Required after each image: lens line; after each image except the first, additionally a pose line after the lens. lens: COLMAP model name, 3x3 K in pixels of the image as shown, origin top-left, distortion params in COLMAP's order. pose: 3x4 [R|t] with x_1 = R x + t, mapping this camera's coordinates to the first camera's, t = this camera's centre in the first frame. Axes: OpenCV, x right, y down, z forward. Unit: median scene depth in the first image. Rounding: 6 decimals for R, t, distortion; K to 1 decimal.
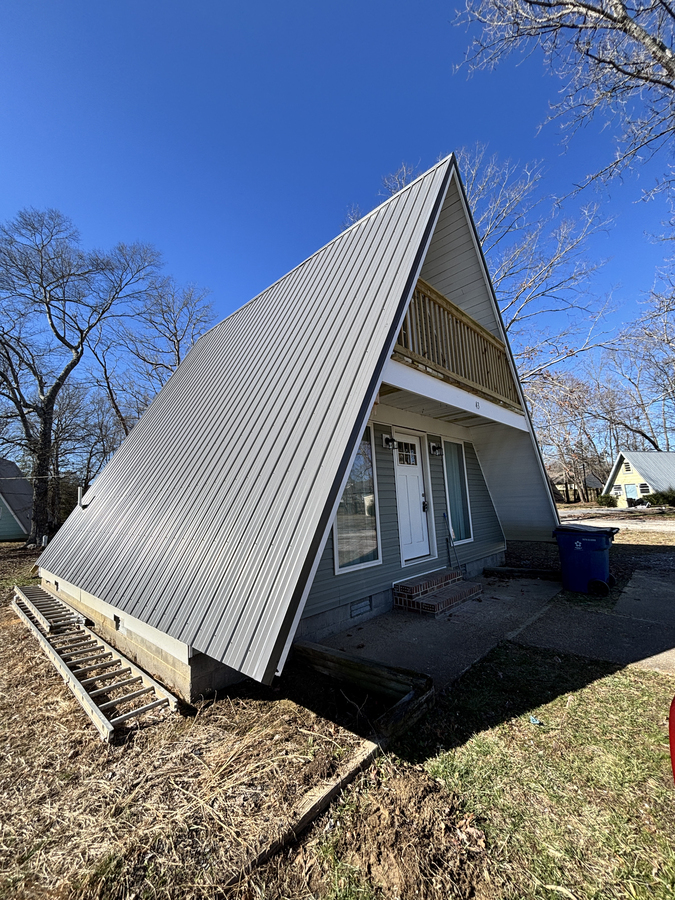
lens RADIAL K [[361.4, 0, 341.4], [0, 361.4, 449.3], [0, 0, 1]] dist [0.002442, -0.000411]
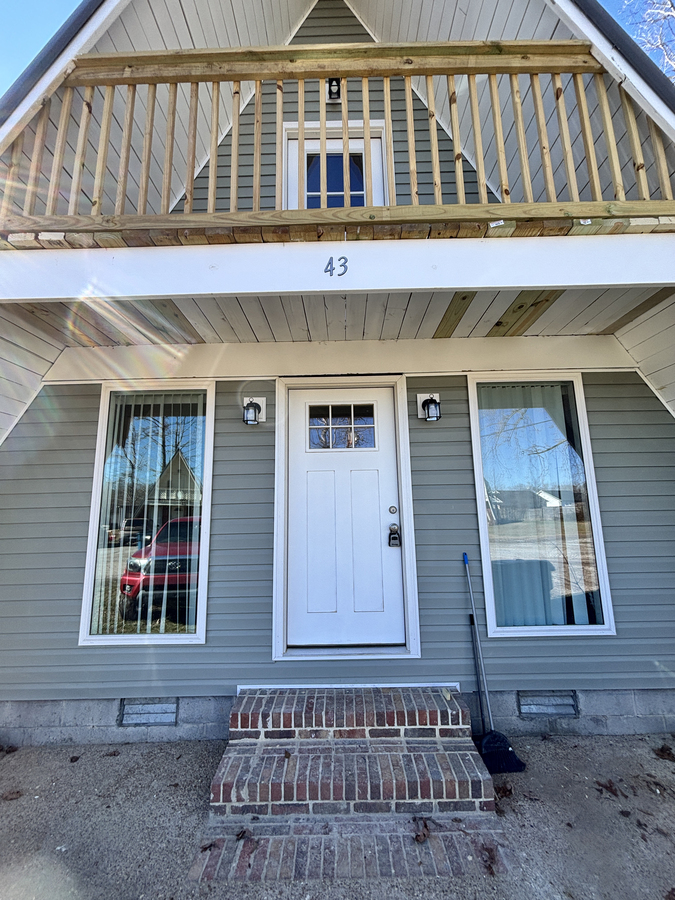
lens RADIAL K [[361.4, 0, 336.0], [0, 361.4, 451.8], [0, 0, 1]] dist [0.002442, -0.000411]
pose [[0.682791, -0.081469, -0.726057, 0.581863], [0.102904, 0.994581, -0.014828, 0.058503], [0.723331, -0.064589, 0.687474, 0.708391]]
